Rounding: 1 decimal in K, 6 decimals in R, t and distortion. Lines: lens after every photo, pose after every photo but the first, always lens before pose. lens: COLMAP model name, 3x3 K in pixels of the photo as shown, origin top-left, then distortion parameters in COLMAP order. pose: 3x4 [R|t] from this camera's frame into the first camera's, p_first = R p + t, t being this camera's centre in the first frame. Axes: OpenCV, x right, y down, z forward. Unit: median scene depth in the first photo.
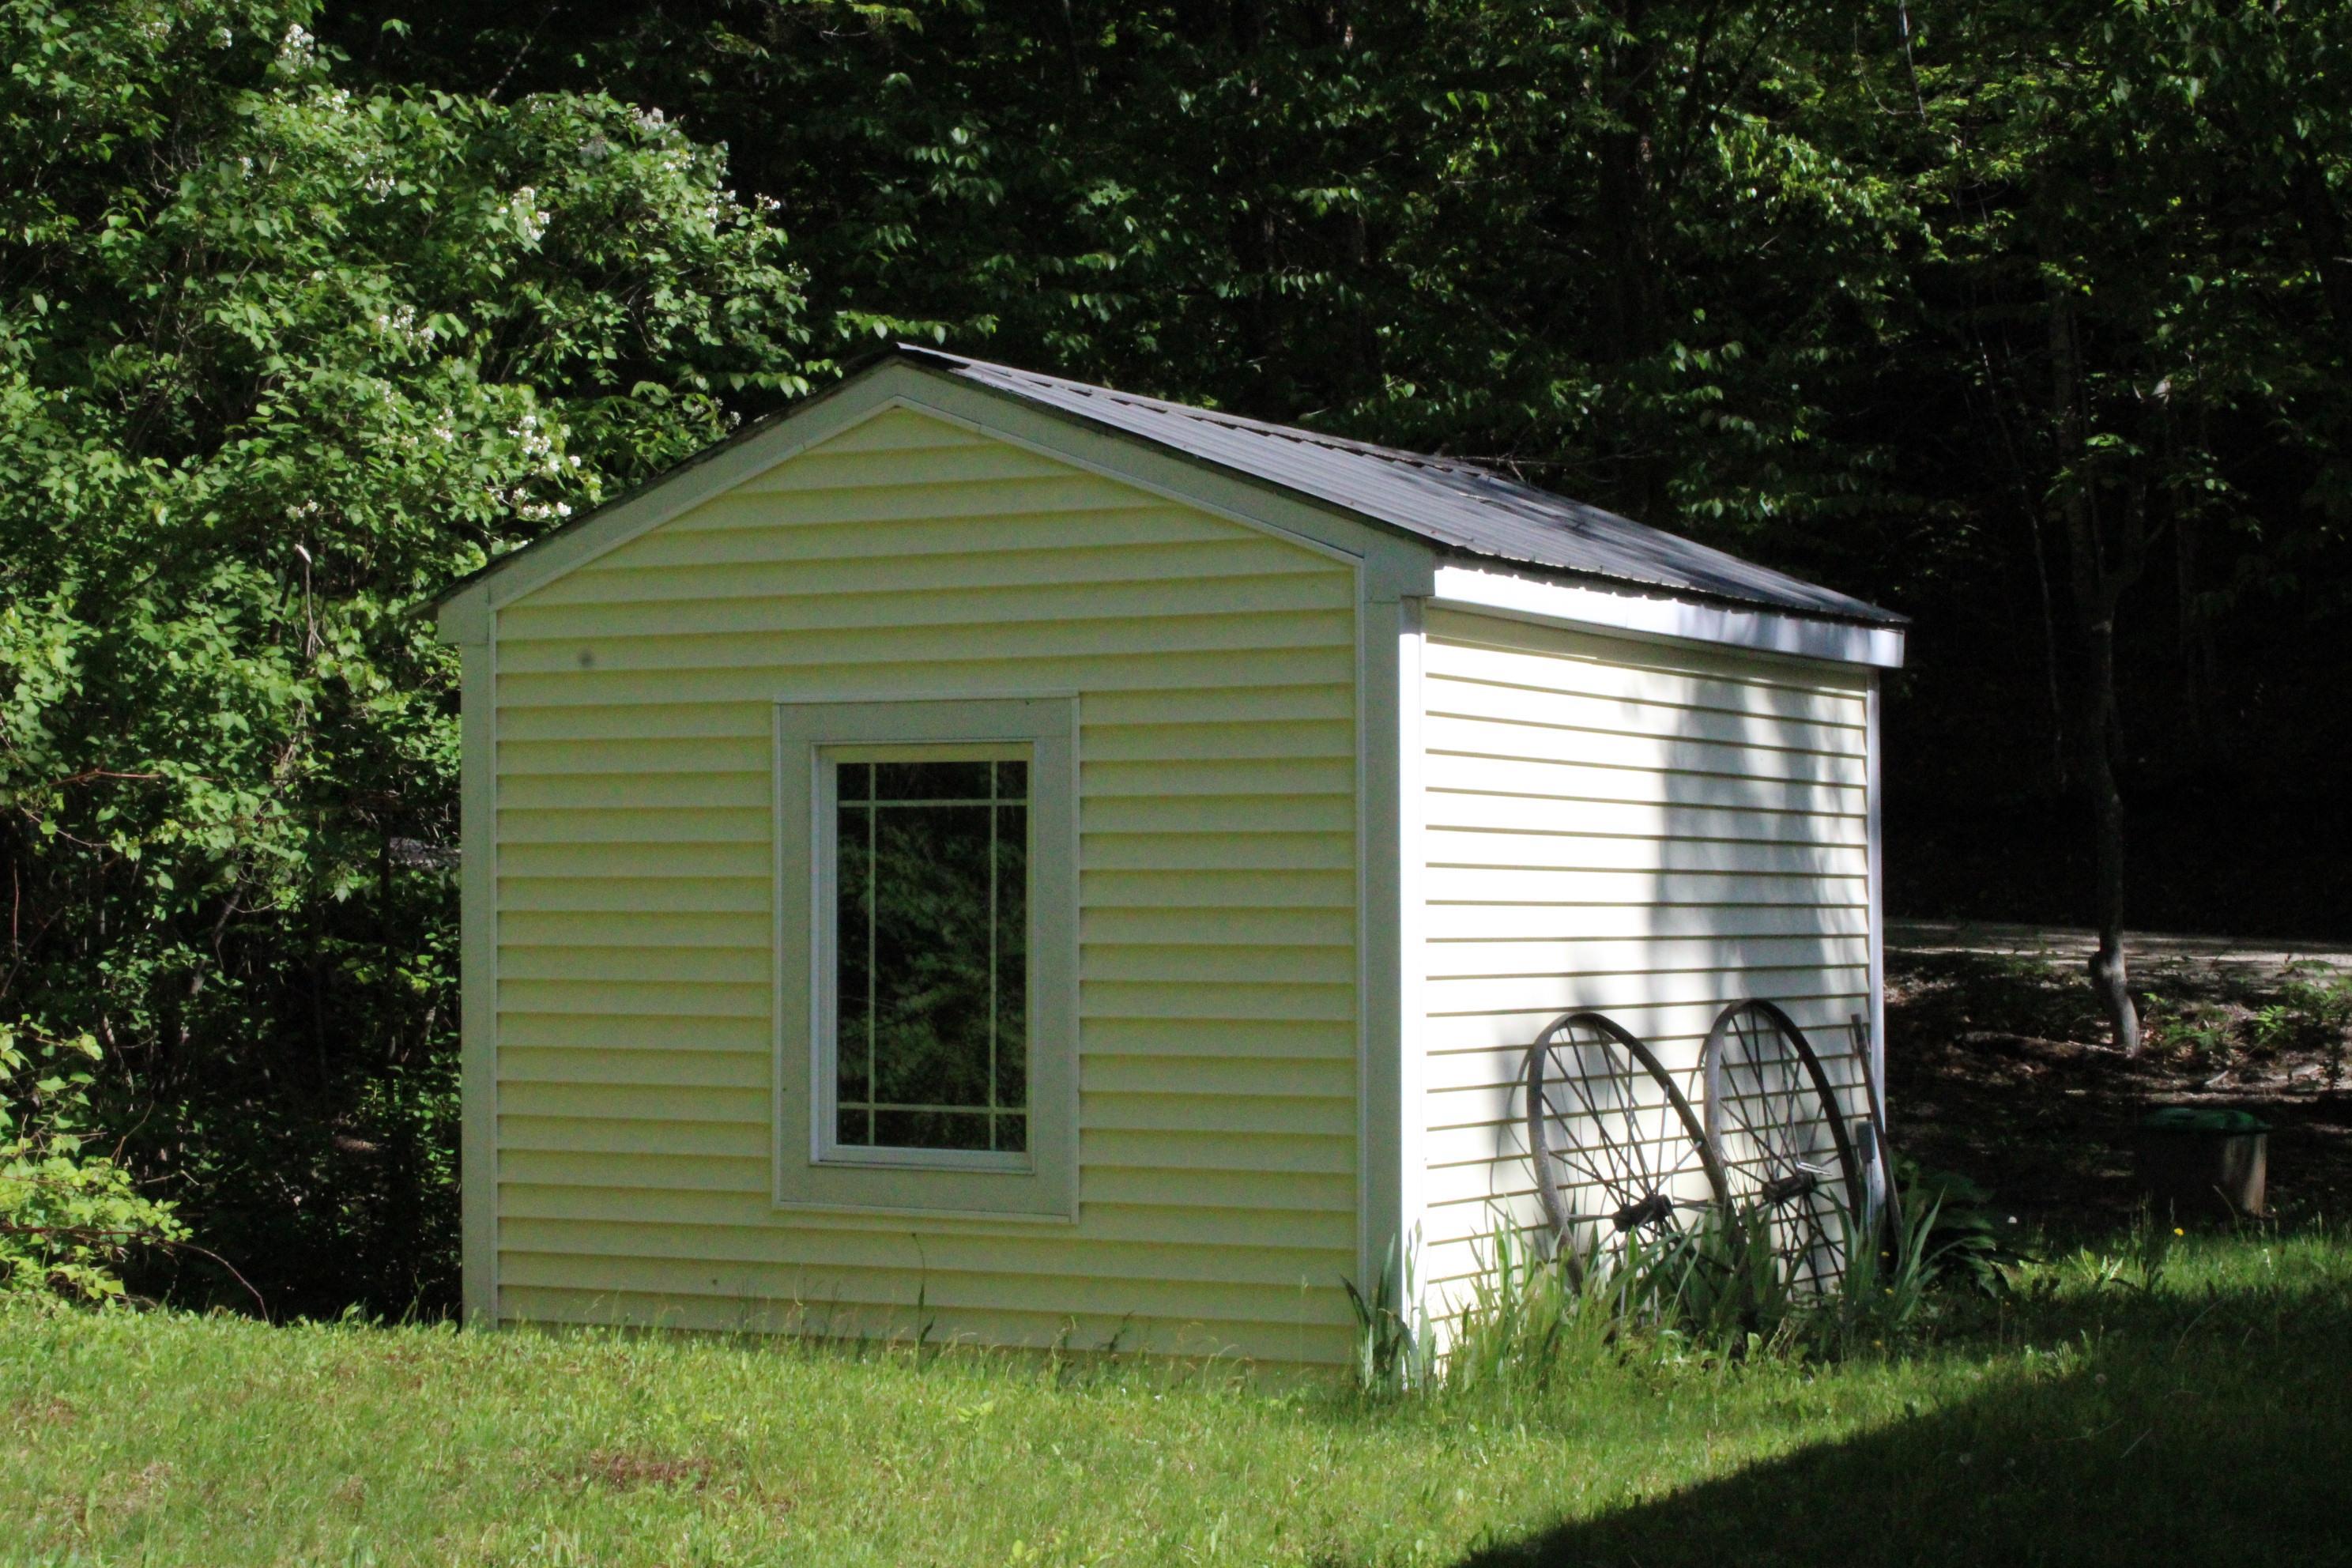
lens RADIAL K [[4343.2, 0, 1176.0], [0, 4343.2, 784.0], [0, 0, 1]] dist [-0.034465, -0.049466]
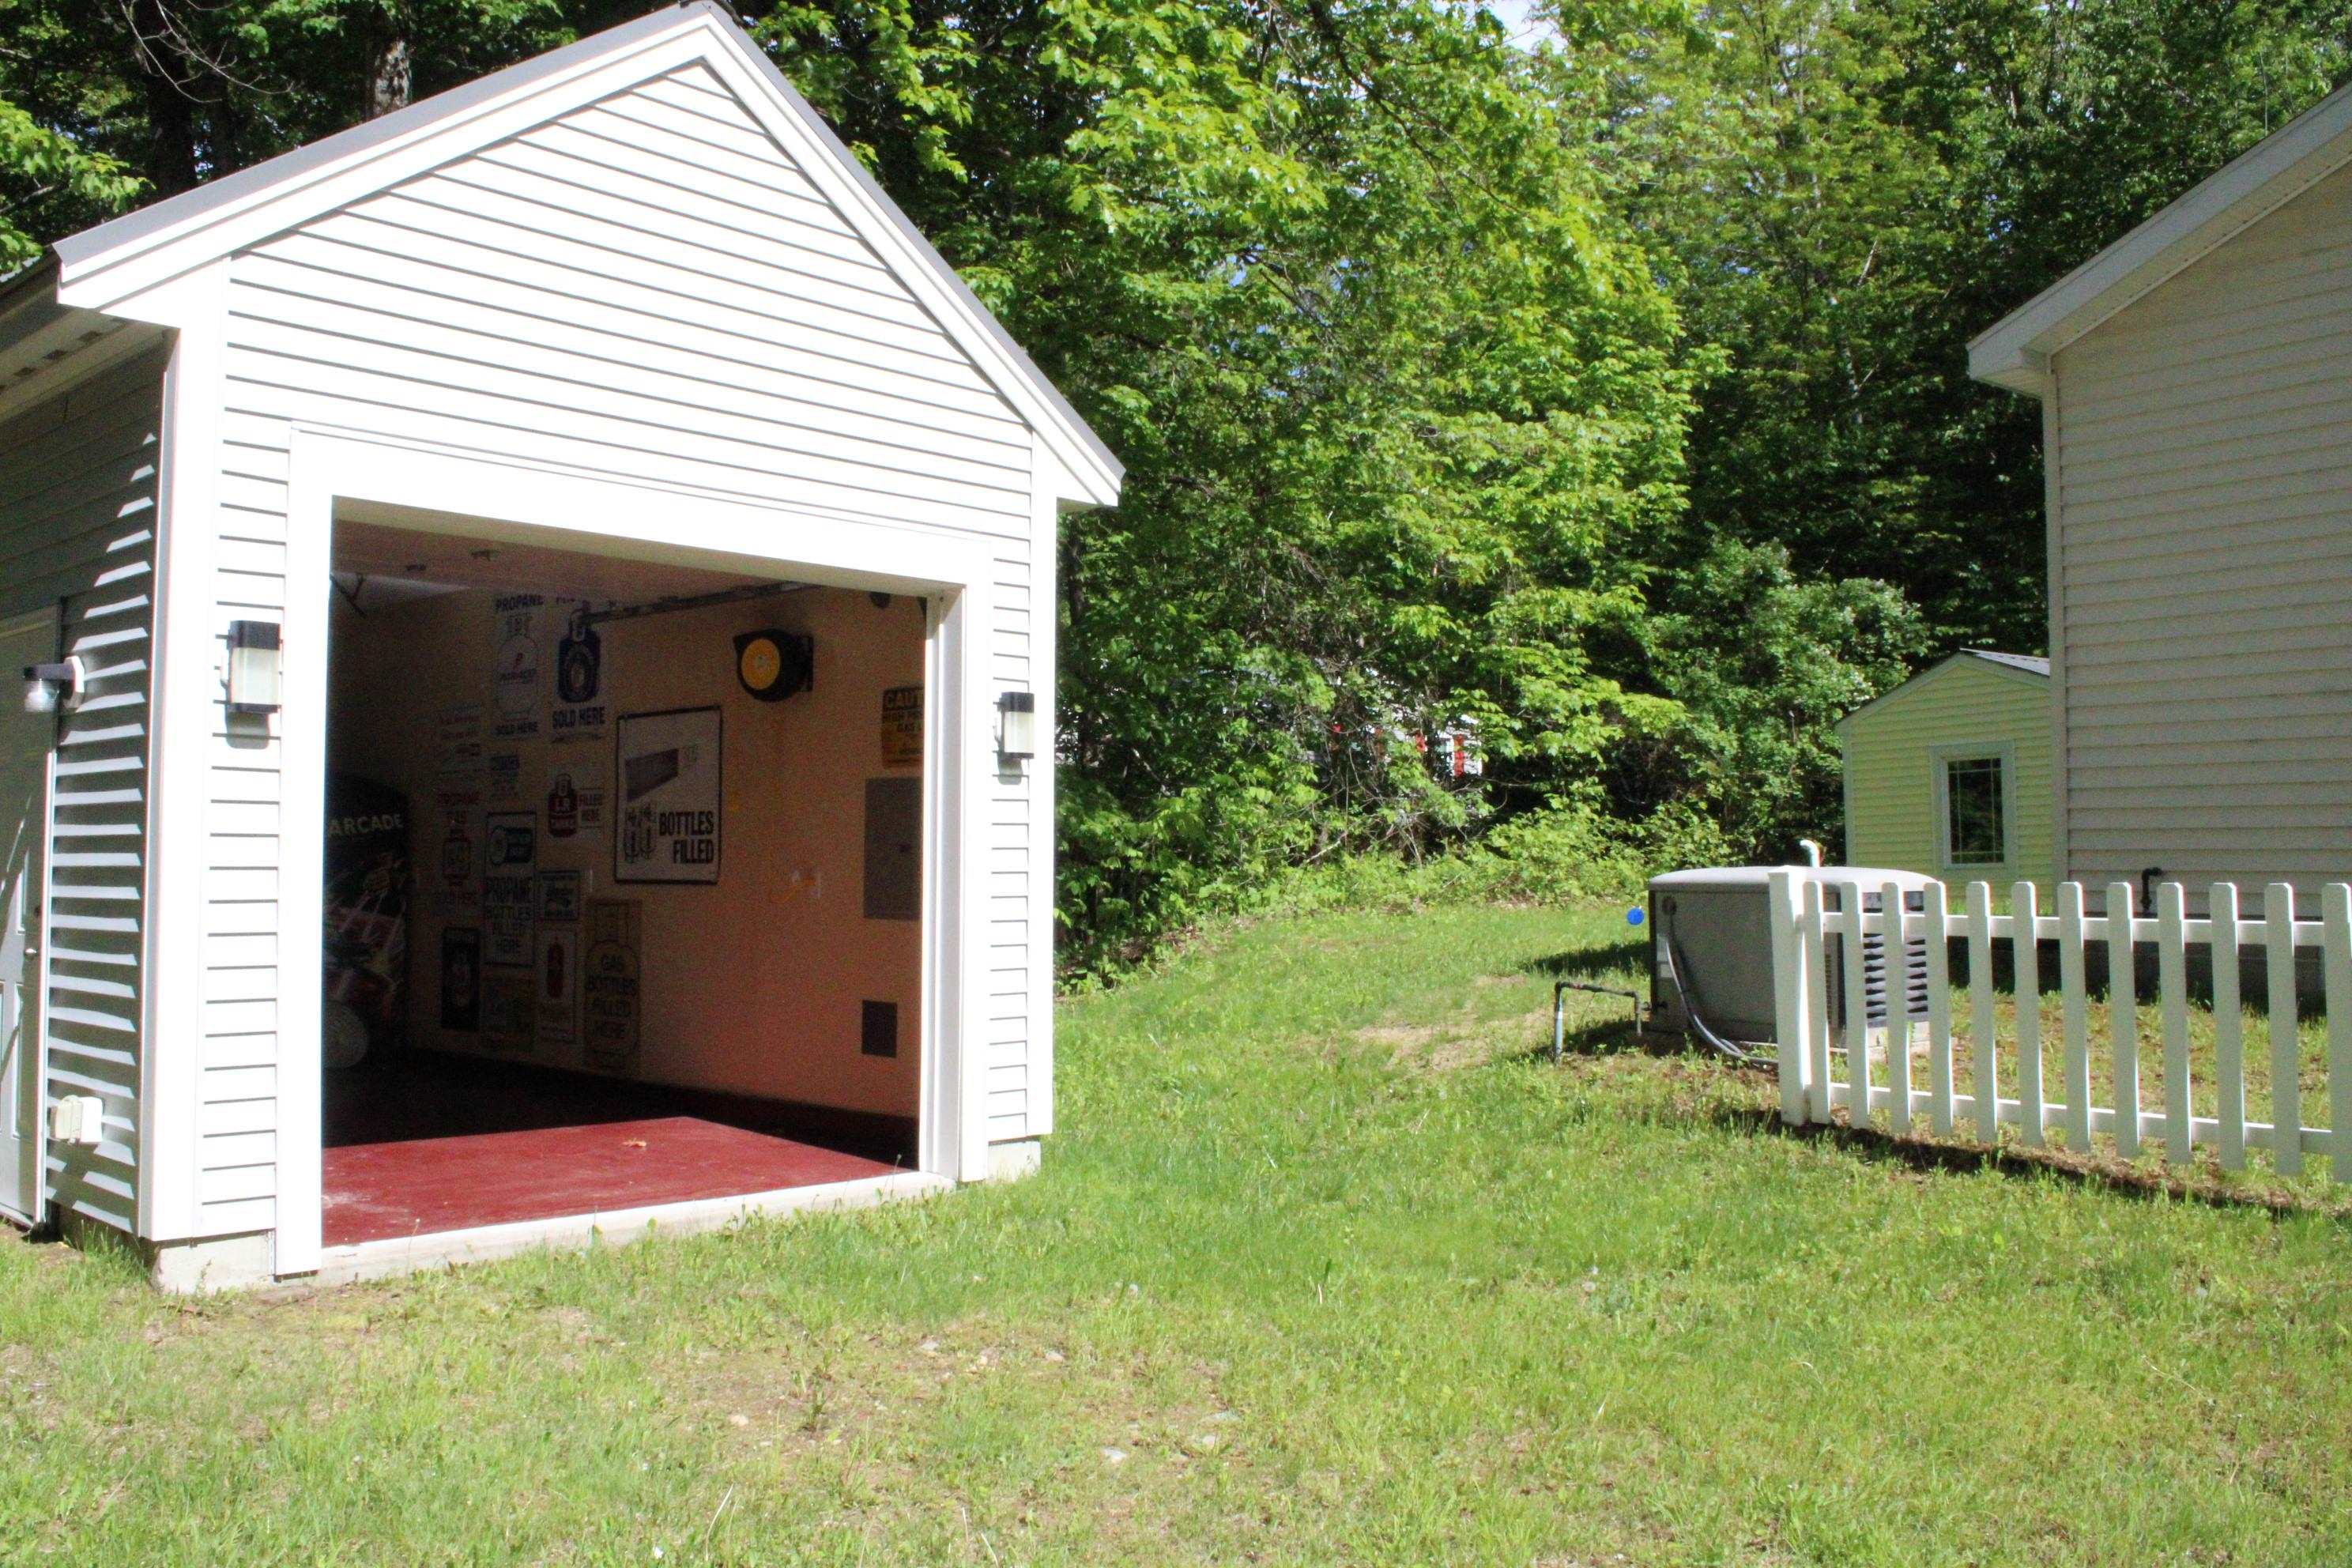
lens RADIAL K [[1972.7, 0, 1165.4], [0, 1972.7, 780.7], [0, 0, 1]] dist [-0.164613, 0.147172]
pose [[0.897535, -0.042185, -0.438920, 0.039162], [0.032079, 0.999022, -0.030419, 0.035508], [0.439774, 0.013222, 0.898011, -0.682542]]
